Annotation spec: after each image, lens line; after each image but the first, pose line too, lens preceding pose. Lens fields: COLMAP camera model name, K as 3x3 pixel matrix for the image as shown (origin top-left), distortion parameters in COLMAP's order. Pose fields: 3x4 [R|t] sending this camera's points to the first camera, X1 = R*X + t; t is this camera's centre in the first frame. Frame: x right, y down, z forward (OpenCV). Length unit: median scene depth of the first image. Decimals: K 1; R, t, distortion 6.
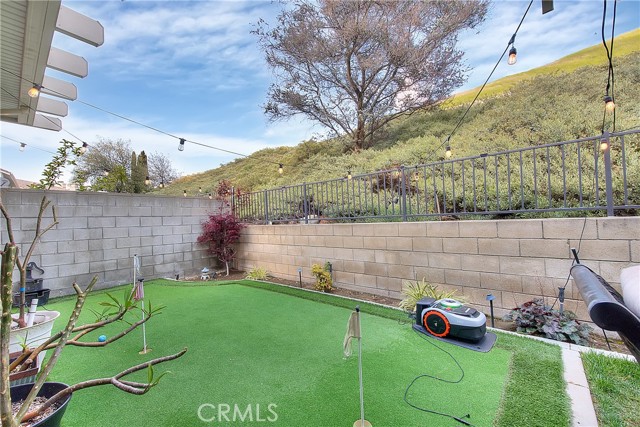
lens RADIAL K [[266.4, 0, 320.0], [0, 266.4, 213.5], [0, 0, 1]] dist [0.000804, -0.000027]
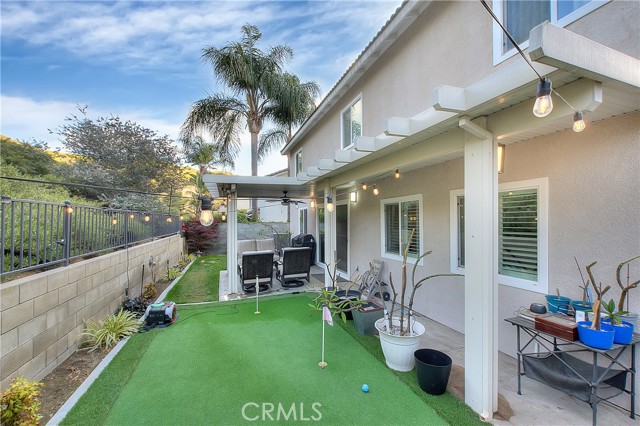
lens RADIAL K [[254.9, 0, 318.8], [0, 254.9, 220.4], [0, 0, 1]] dist [-0.009552, -0.000637]
pose [[-0.872244, 0.040048, 0.487429, -0.748457], [0.020380, 0.998752, -0.045590, -0.060115], [-0.488647, -0.029831, -0.871972, 1.229414]]
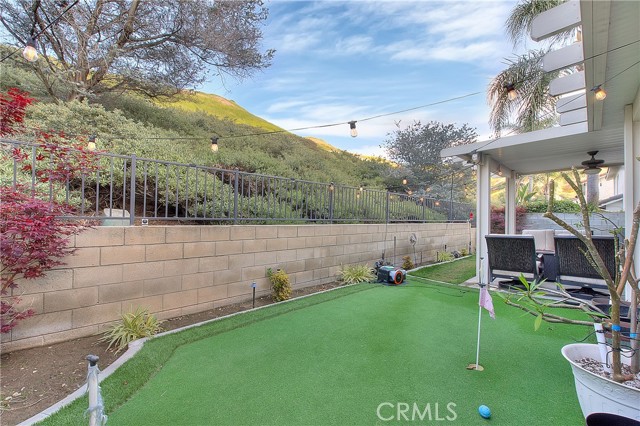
lens RADIAL K [[266.4, 0, 320.0], [0, 266.4, 213.0], [0, 0, 1]] dist [0.000804, -0.000027]
pose [[0.086950, 0.056879, 0.994588, -0.963670], [-0.046918, 0.997495, -0.052943, 0.045105], [-0.995107, -0.042060, 0.089401, 0.871633]]
